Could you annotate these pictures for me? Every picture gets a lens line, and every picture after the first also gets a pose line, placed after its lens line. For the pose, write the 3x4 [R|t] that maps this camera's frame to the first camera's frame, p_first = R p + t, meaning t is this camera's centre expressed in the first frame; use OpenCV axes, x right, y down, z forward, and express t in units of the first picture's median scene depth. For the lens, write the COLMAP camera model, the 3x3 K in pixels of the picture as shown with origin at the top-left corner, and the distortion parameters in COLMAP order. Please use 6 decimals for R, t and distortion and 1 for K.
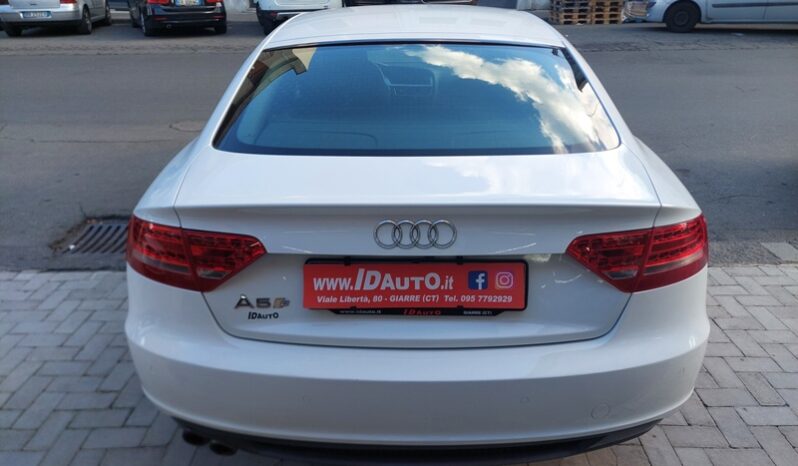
lens RADIAL K [[589.5, 0, 393.5], [0, 589.5, 204.1], [0, 0, 1]] dist [0.071055, -0.076894]
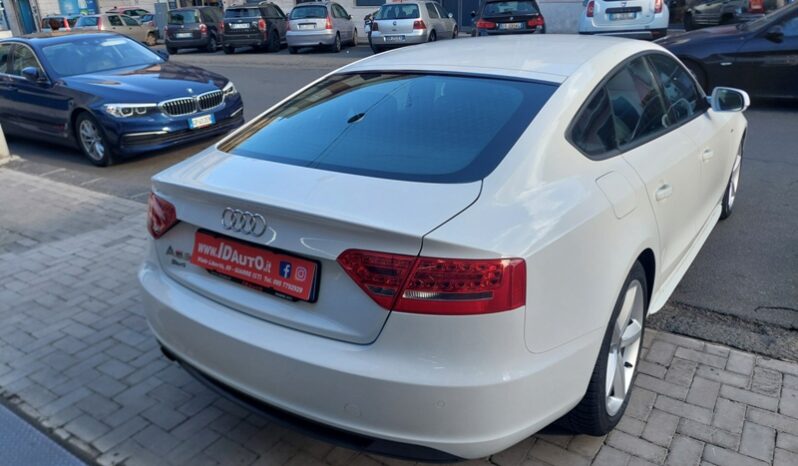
lens RADIAL K [[575.4, 0, 393.0], [0, 575.4, 223.5], [0, 0, 1]] dist [0.054652, -0.057310]
pose [[0.827950, 0.169000, -0.534731, 0.934998], [-0.165211, 0.984701, 0.055408, -0.066453], [0.535914, 0.042469, 0.843204, 0.112946]]
